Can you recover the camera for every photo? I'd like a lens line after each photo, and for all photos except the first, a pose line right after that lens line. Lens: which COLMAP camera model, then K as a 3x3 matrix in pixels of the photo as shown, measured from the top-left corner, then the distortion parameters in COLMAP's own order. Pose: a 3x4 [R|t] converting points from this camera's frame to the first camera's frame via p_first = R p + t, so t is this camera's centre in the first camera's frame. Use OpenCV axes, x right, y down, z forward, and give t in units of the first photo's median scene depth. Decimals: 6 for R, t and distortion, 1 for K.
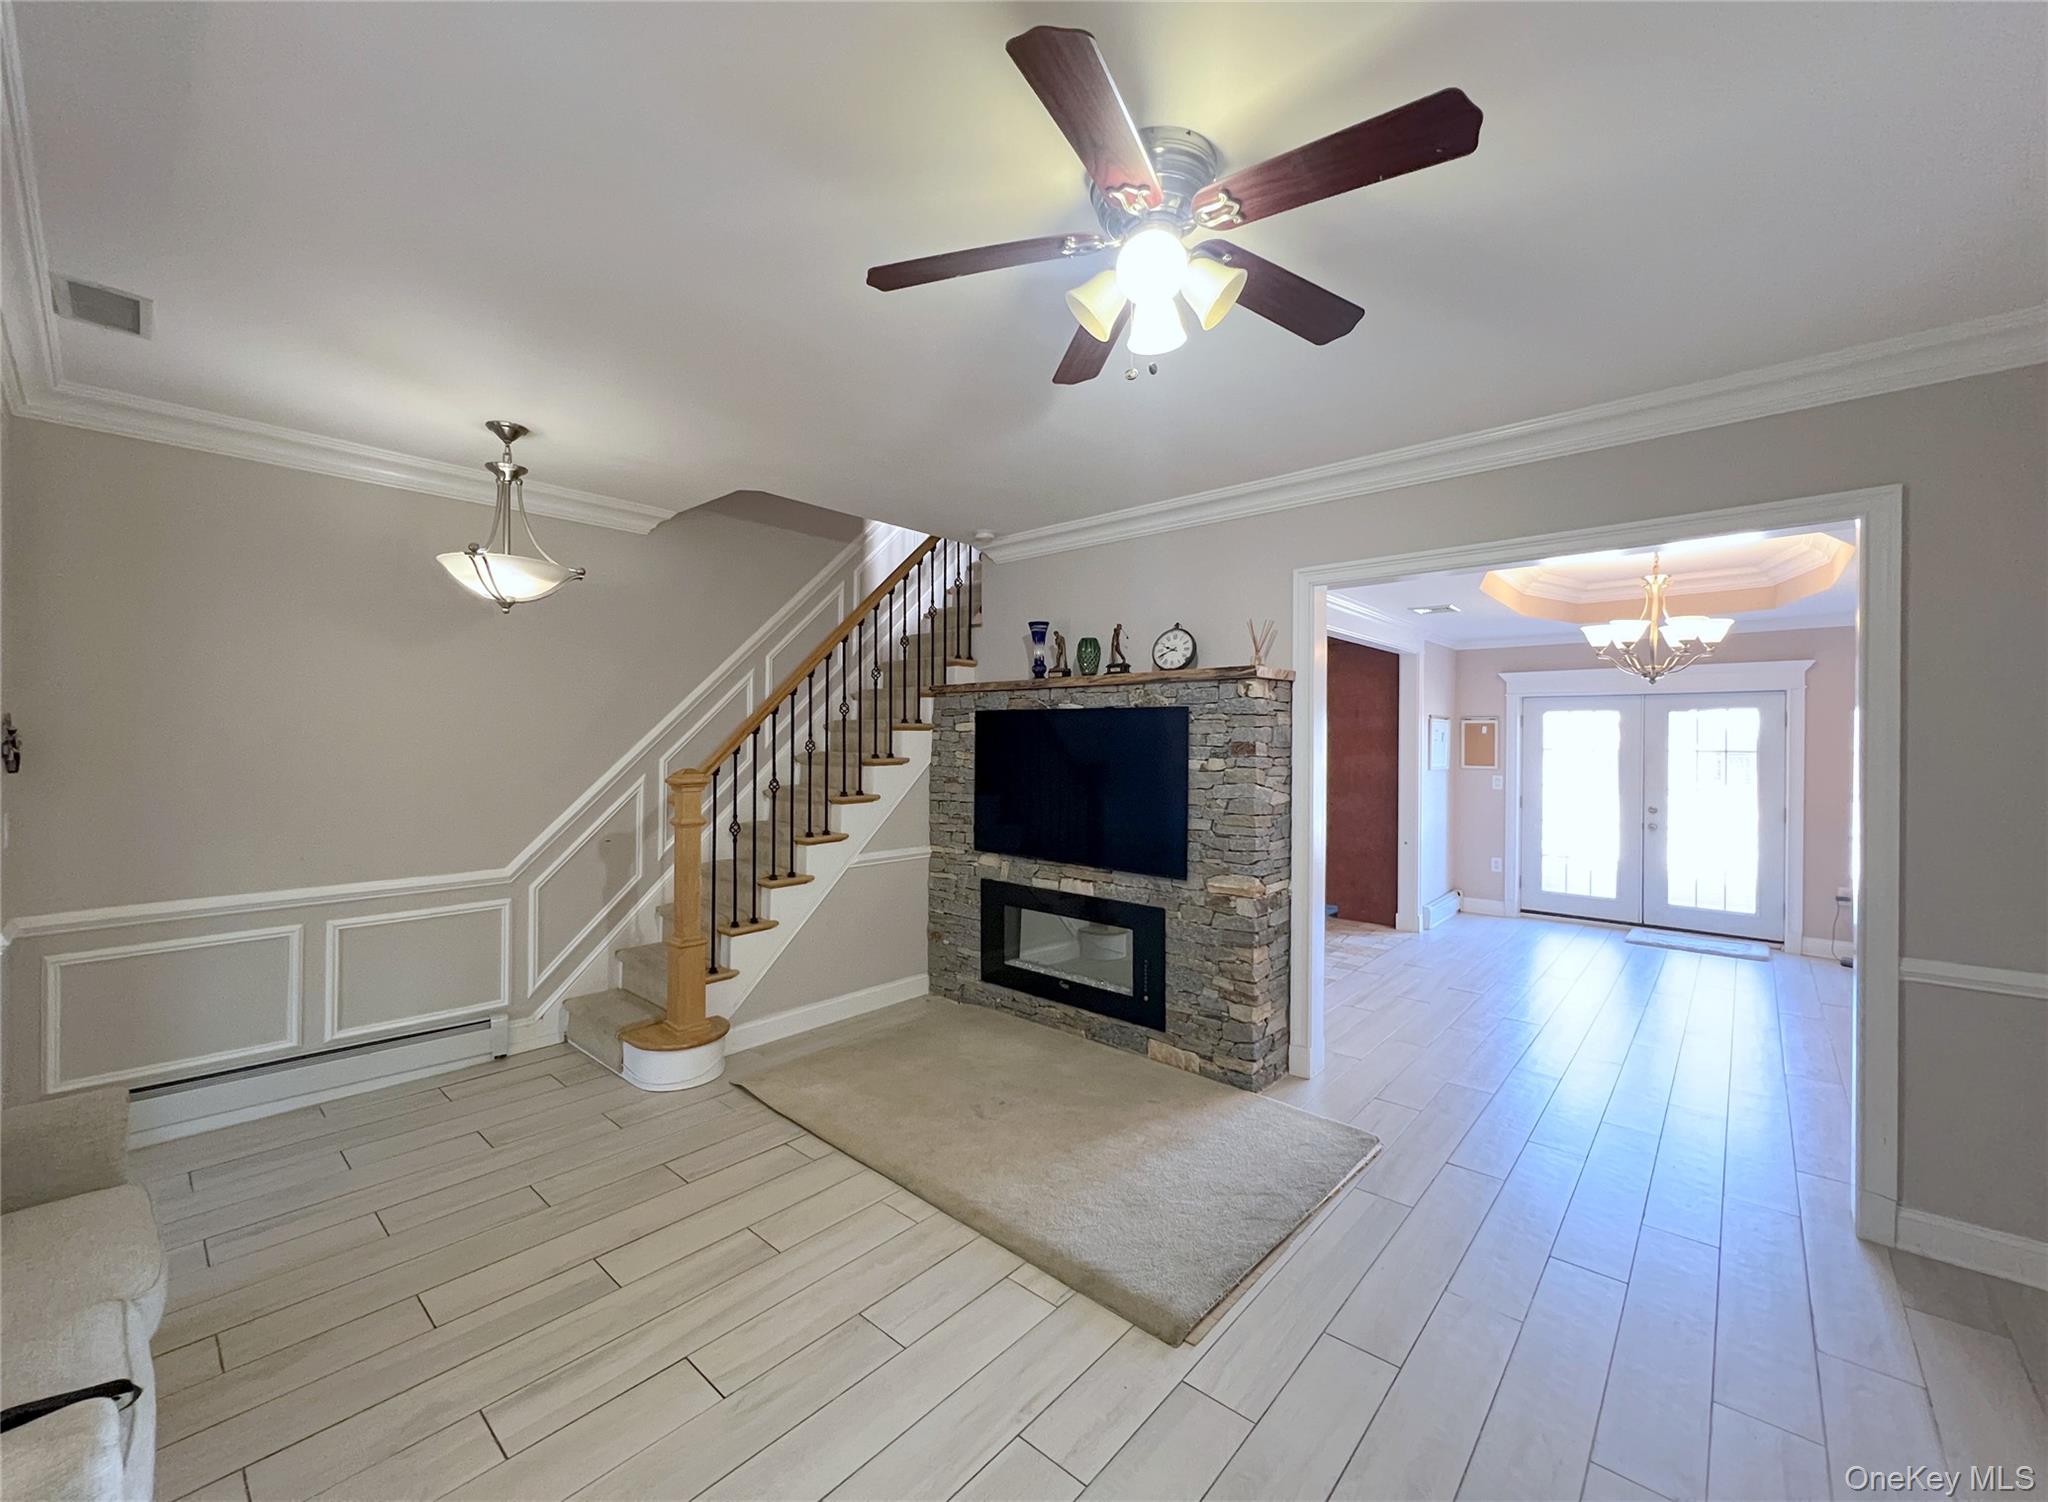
lens RADIAL K [[817.2, 0, 1027.1], [0, 817.2, 742.8], [0, 0, 1]] dist [-0.002528, -0.000183]
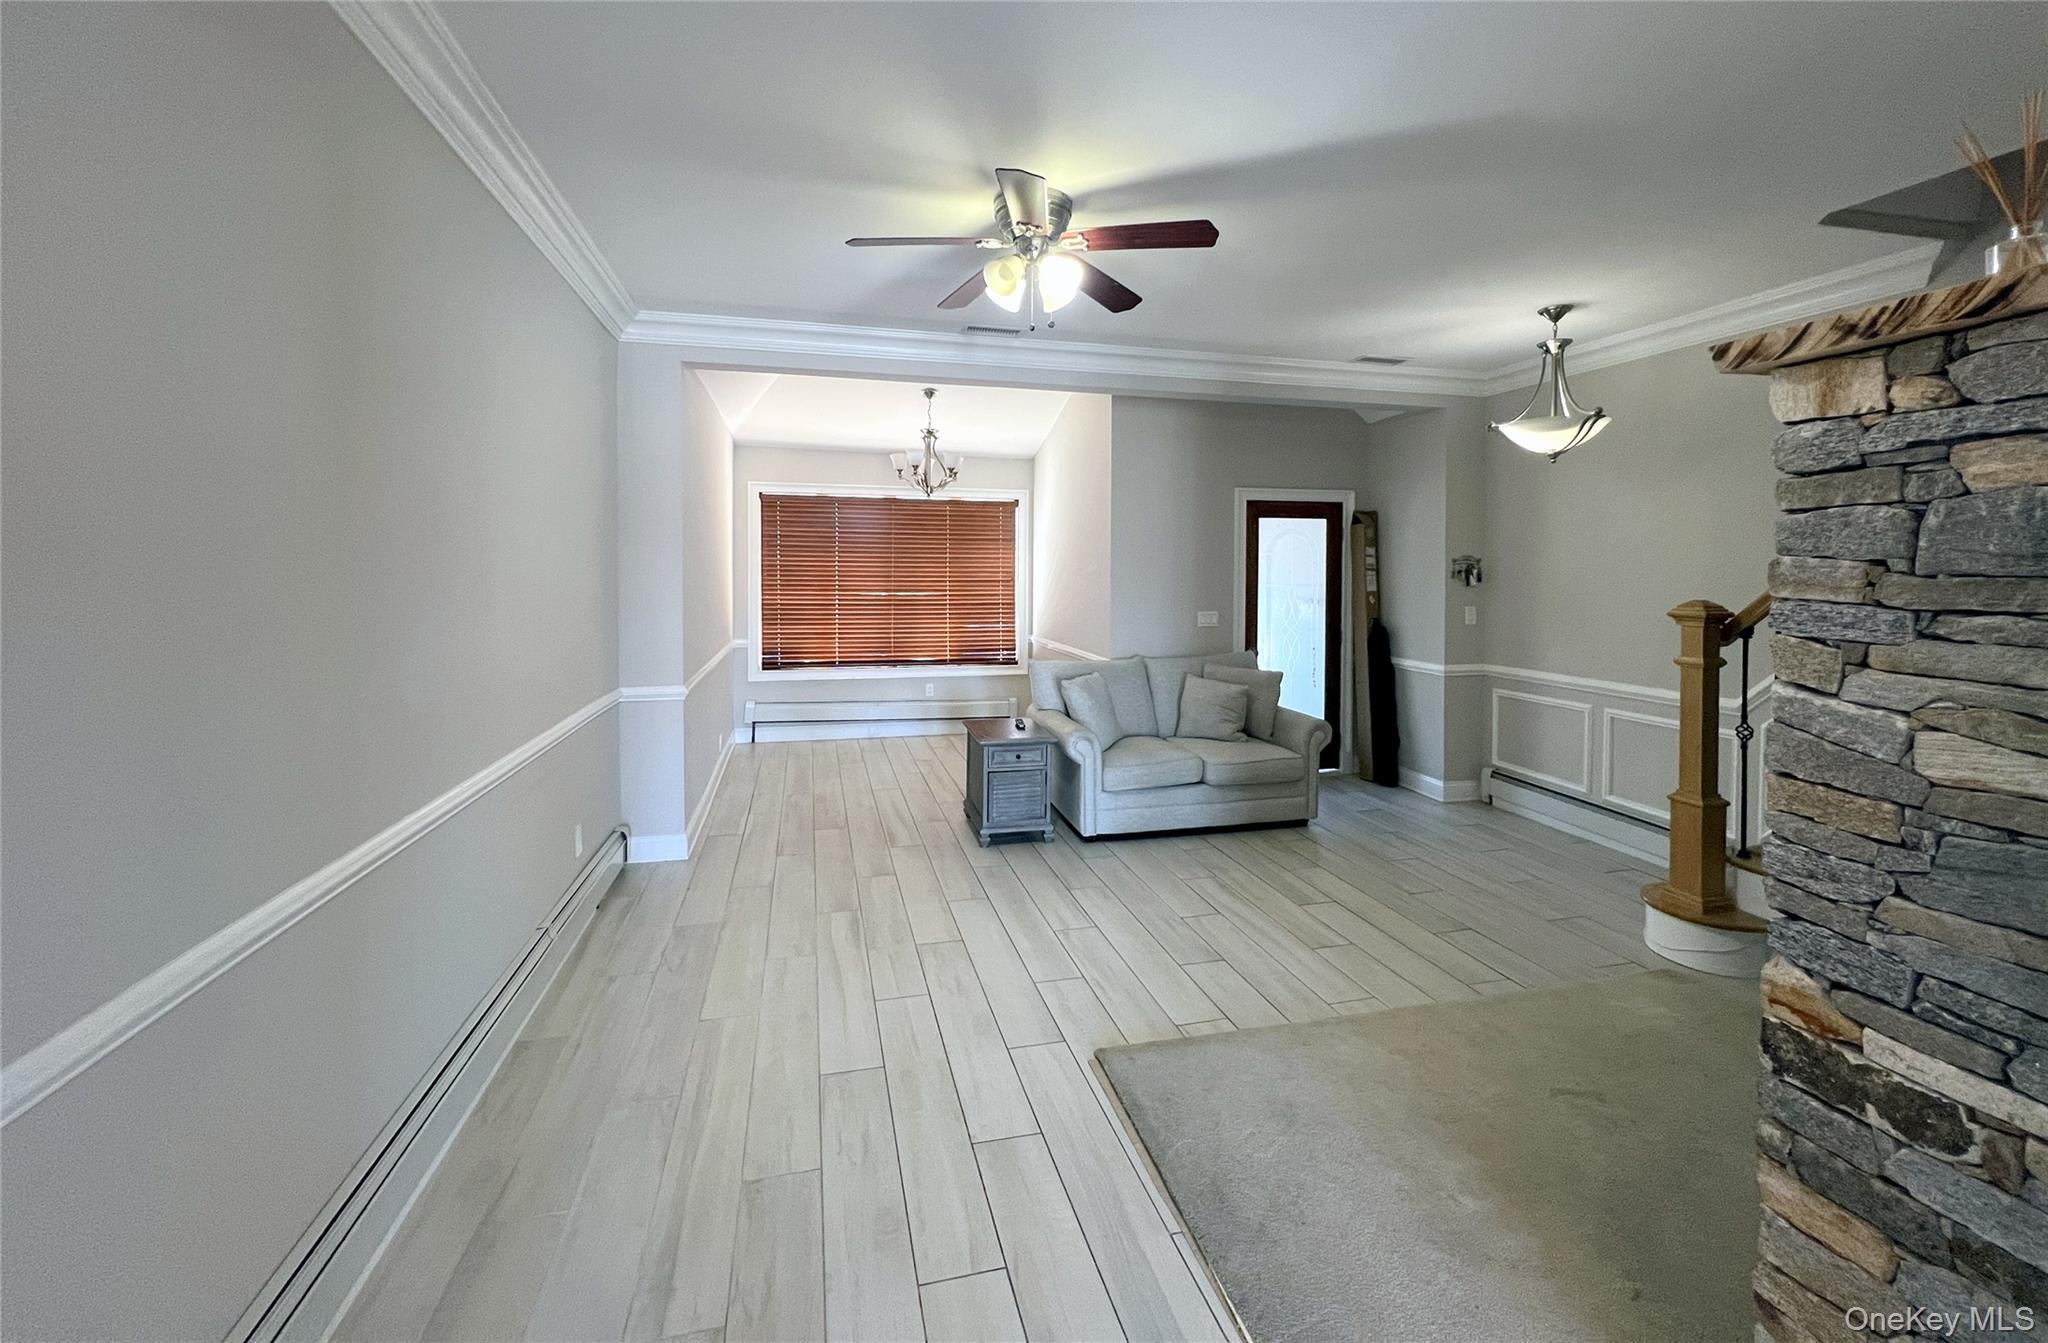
lens RADIAL K [[816.6, 0, 1017.5], [0, 816.6, 579.8], [0, 0, 1]] dist [0.003716, 0.000262]
pose [[-0.561157, 0.003995, -0.827700, 0.854683], [-0.008660, 0.999905, 0.010697, 0.008273], [0.827664, 0.013171, -0.561069, 1.070196]]
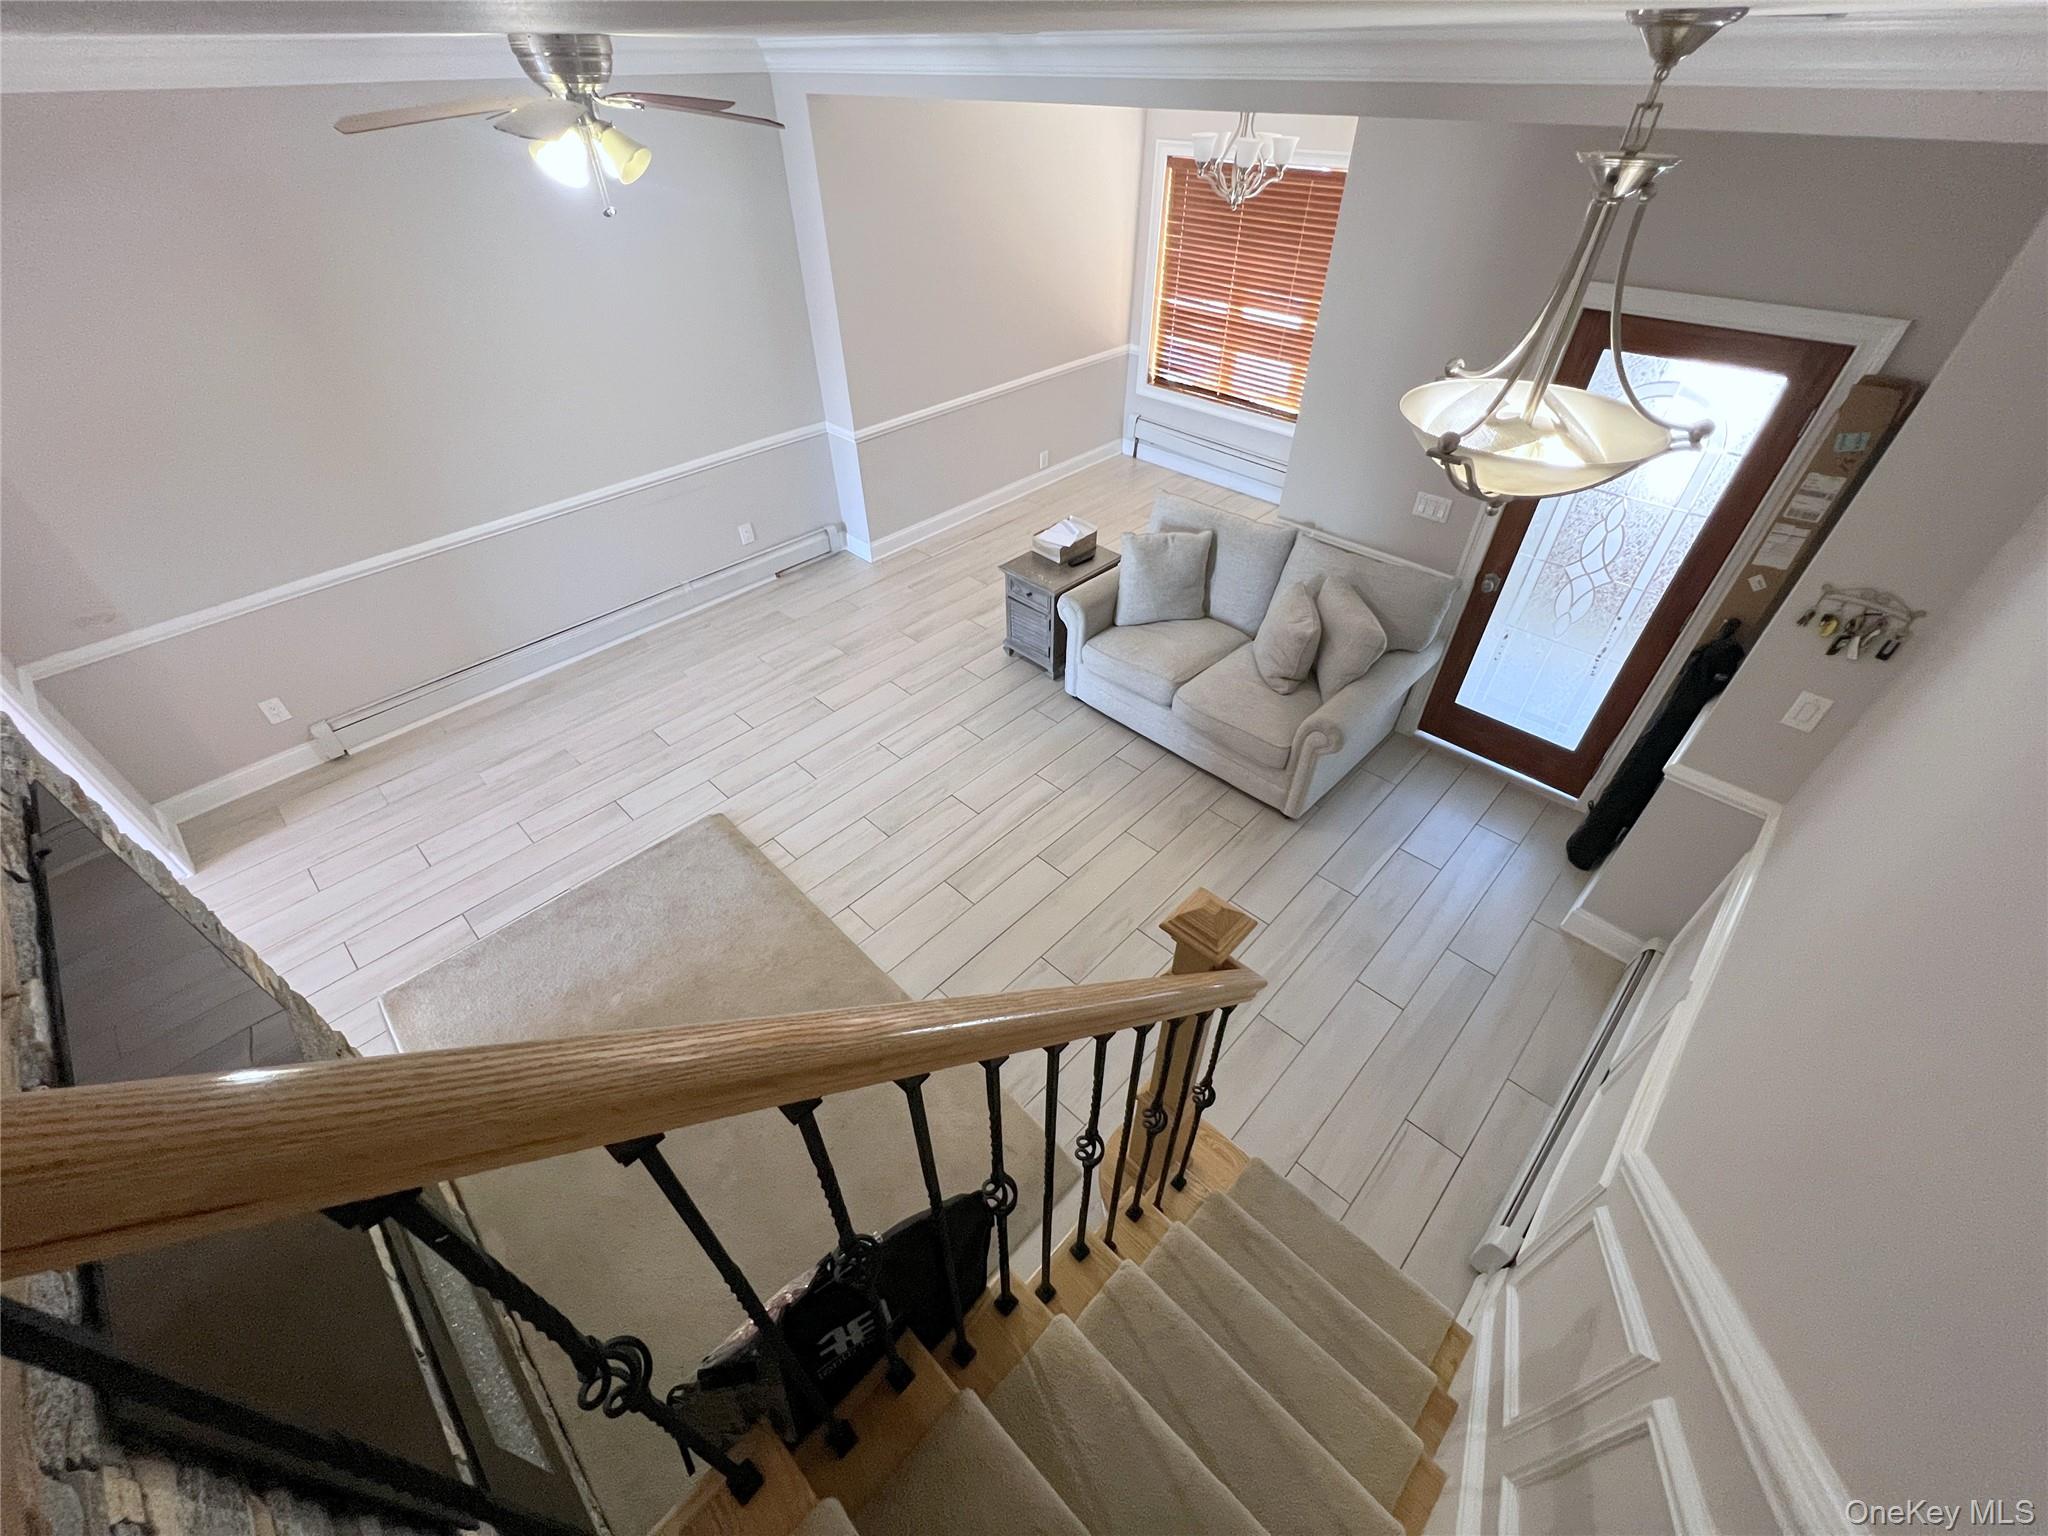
lens RADIAL K [[837.9, 0, 1021.1], [0, 837.9, 772.7], [0, 0, 1]] dist [-0.004922, -0.000717]
pose [[-0.998486, -0.029532, 0.046415, -0.398237], [0.008444, 0.751436, 0.659752, -0.396833], [-0.054362, 0.659145, -0.750048, 1.573682]]
